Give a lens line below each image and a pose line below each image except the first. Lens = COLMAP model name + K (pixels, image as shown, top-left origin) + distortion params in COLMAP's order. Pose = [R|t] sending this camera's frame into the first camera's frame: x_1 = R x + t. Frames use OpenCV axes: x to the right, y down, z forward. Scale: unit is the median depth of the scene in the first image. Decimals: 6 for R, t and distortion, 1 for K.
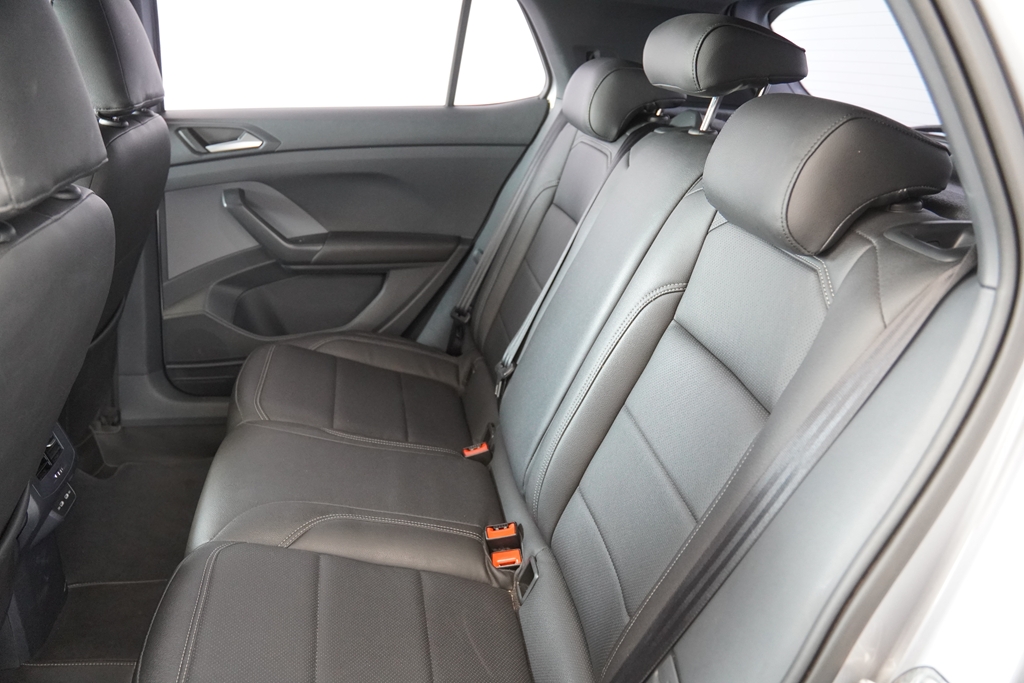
lens RADIAL K [[730.6, 0, 490.6], [0, 730.6, 307.0], [0, 0, 1]] dist [-0.125178, 0.117917]
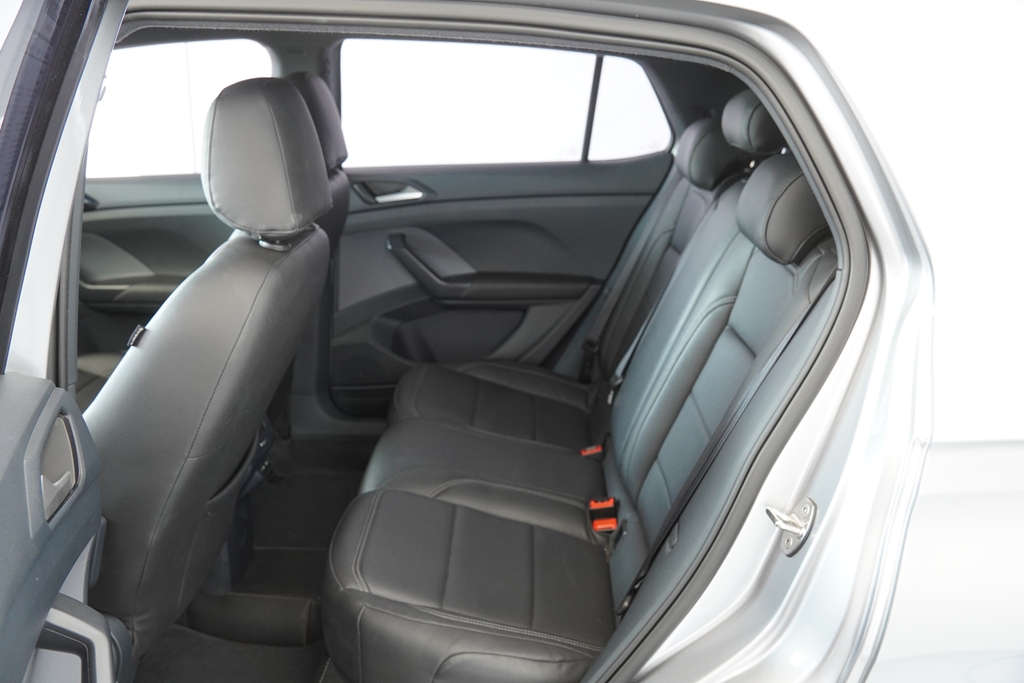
lens RADIAL K [[1598.4, 0, 512.0], [0, 1598.4, 341.5], [0, 0, 1]] dist [0.243978, 0.172065]
pose [[0.976242, 0.004548, -0.216636, 0.405247], [-0.031869, 0.991921, -0.122786, 0.336528], [0.214327, 0.126773, 0.968500, -1.519521]]
